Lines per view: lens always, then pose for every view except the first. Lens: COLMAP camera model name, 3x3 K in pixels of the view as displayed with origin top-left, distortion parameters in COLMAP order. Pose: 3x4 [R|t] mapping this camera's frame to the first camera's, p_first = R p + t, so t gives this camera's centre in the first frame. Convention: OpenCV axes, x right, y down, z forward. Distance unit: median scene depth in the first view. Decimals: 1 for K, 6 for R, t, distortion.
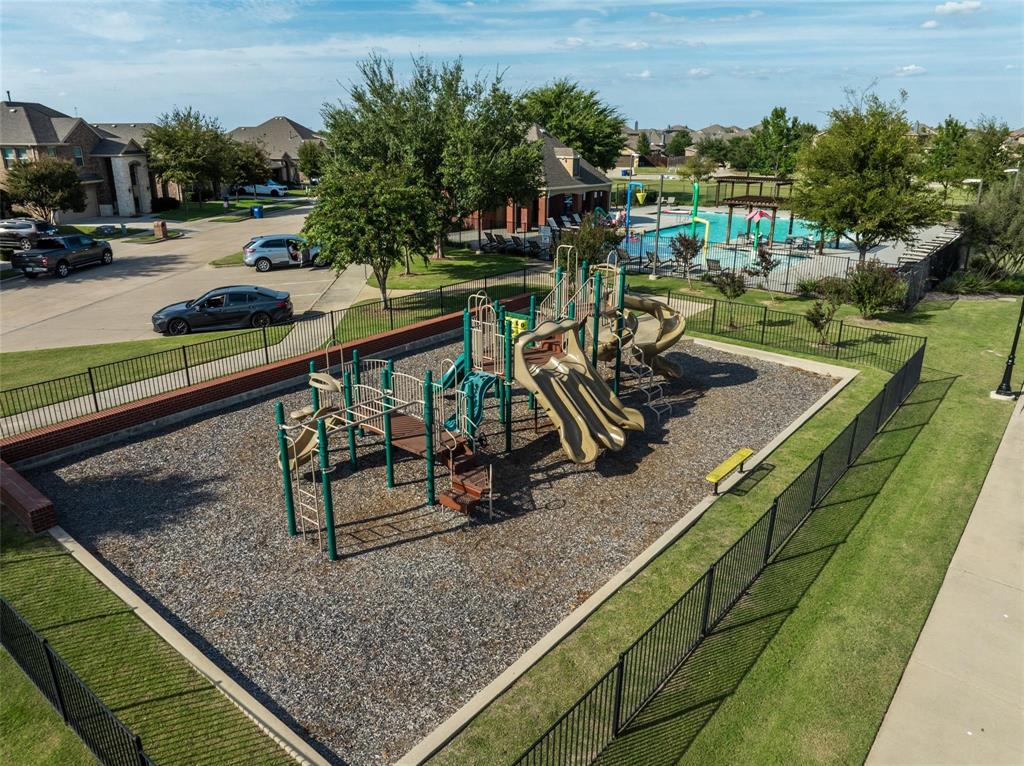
lens RADIAL K [[726.5, 0, 512.0], [0, 726.5, 383.0], [0, 0, 1]] dist [-0.027662, -0.000478]
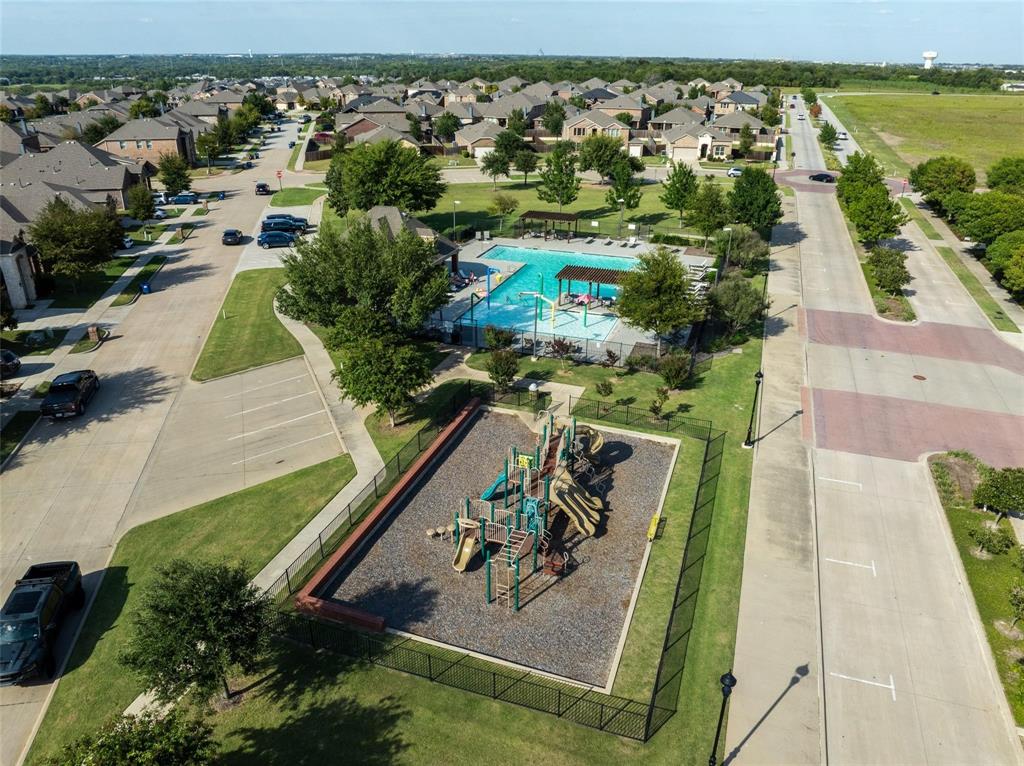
lens RADIAL K [[726.5, 0, 512.0], [0, 726.5, 383.0], [0, 0, 1]] dist [-0.027662, -0.000478]
pose [[0.940291, -0.135912, 0.312057, -0.673922], [0.106222, 0.988202, 0.110331, -0.554237], [-0.323371, -0.070596, 0.943635, -0.852259]]
